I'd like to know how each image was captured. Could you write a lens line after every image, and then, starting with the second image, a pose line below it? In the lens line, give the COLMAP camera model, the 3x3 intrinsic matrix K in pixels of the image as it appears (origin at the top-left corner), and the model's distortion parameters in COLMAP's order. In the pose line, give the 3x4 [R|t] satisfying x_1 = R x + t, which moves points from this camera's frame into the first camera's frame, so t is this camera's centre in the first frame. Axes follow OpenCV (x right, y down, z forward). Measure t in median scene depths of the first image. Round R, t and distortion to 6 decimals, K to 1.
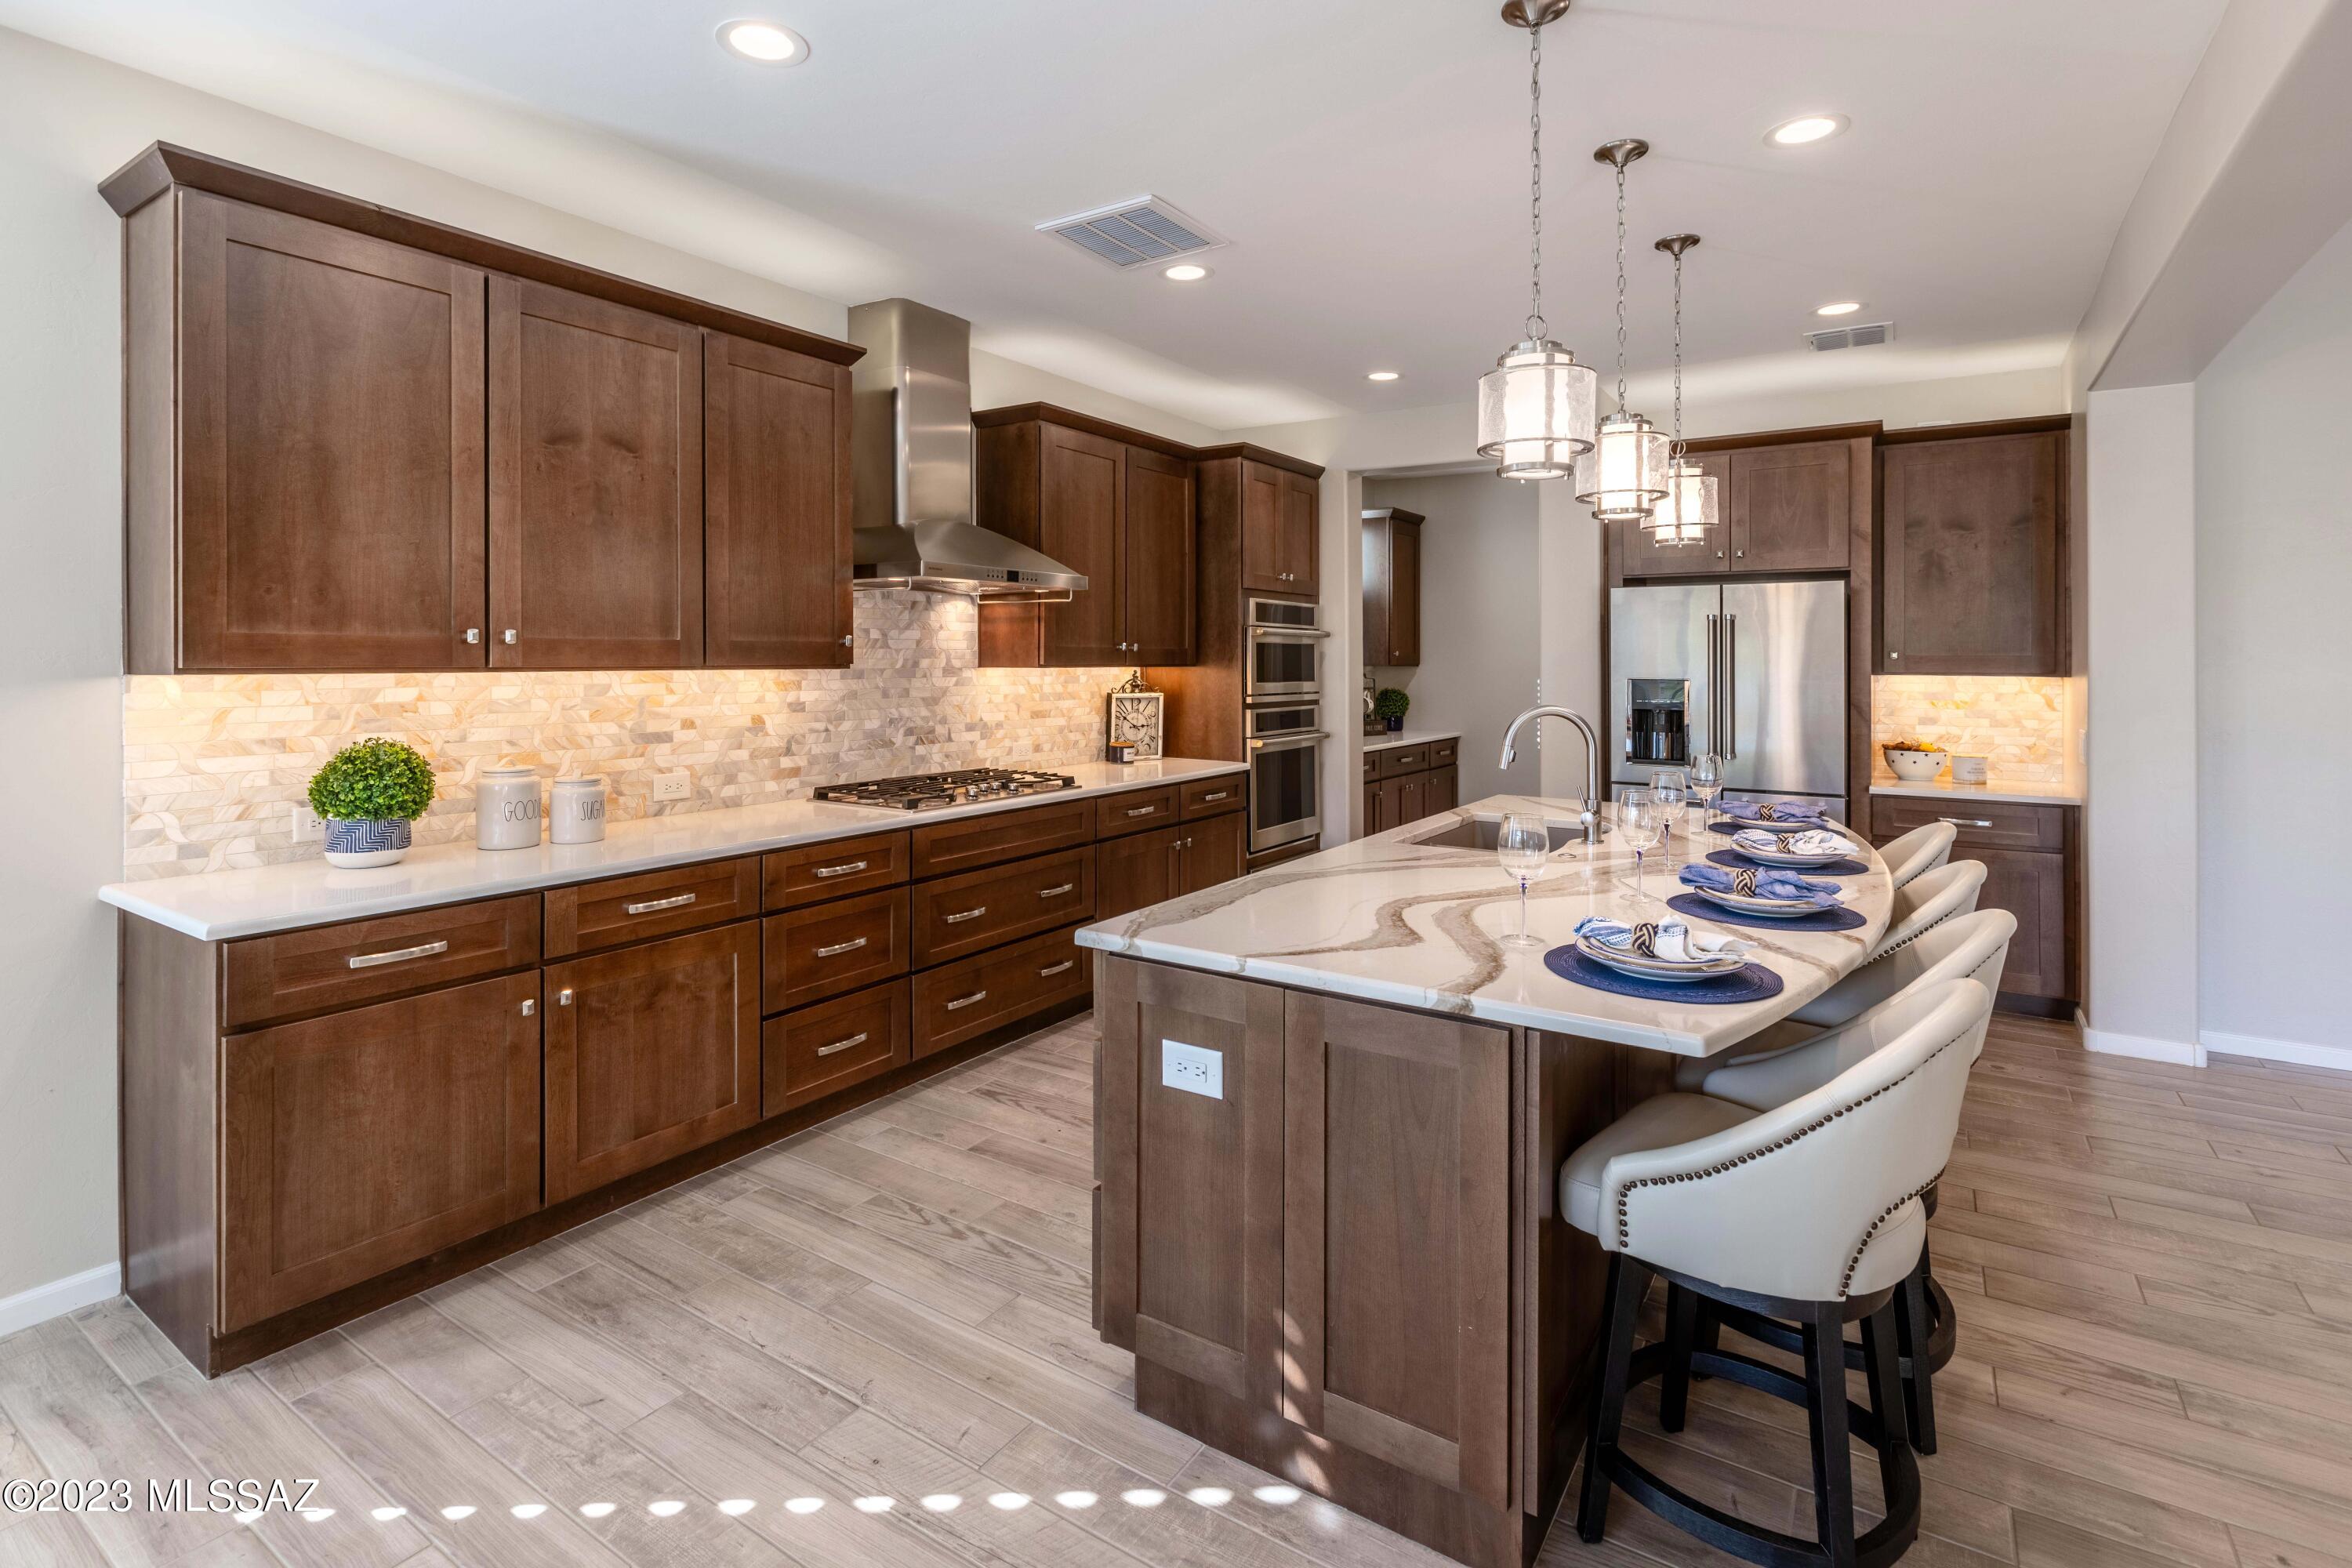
lens RADIAL K [[1119.1, 0, 1190.1], [0, 1119.1, 661.5], [0, 0, 1]] dist [-0.002386, -0.000070]
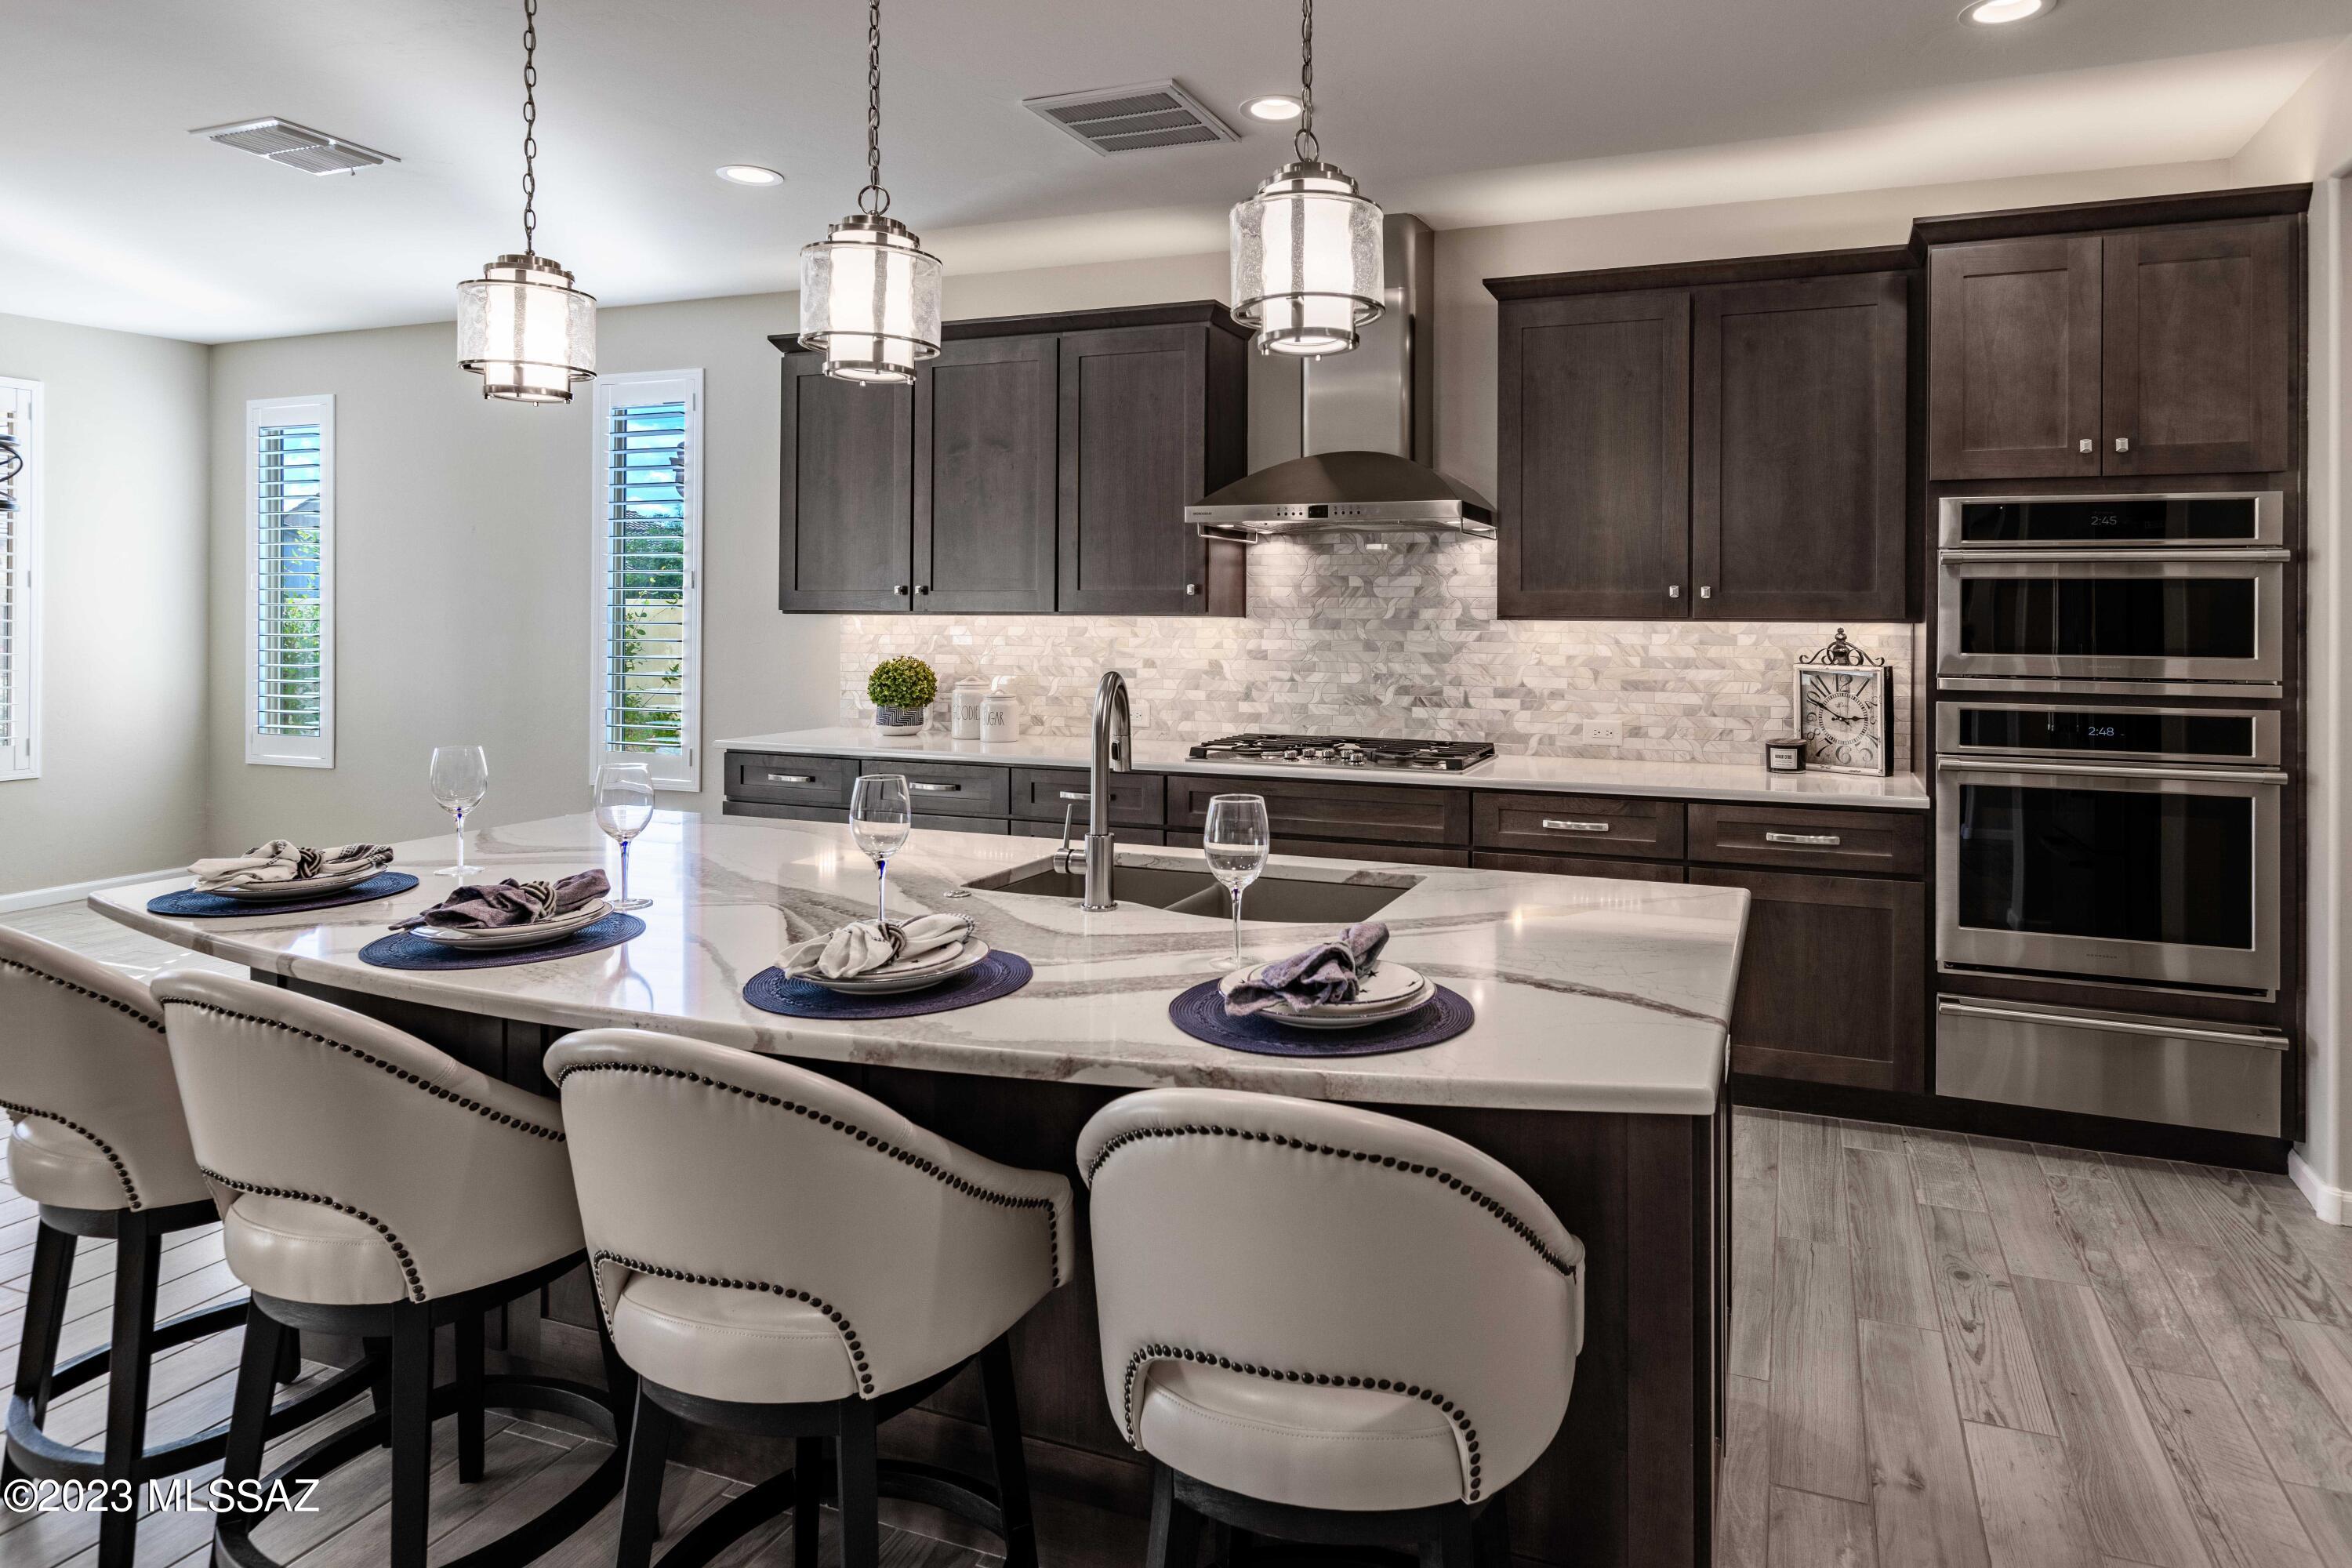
lens RADIAL K [[1342.8, 0, 1329.2], [0, 1342.8, 610.0], [0, 0, 1]] dist [0.004404, -0.000417]
pose [[0.238311, -0.003324, -0.971183, 0.882853], [-0.008528, 0.999948, -0.005515, 0.005929], [0.971151, 0.009596, 0.238271, 0.786249]]
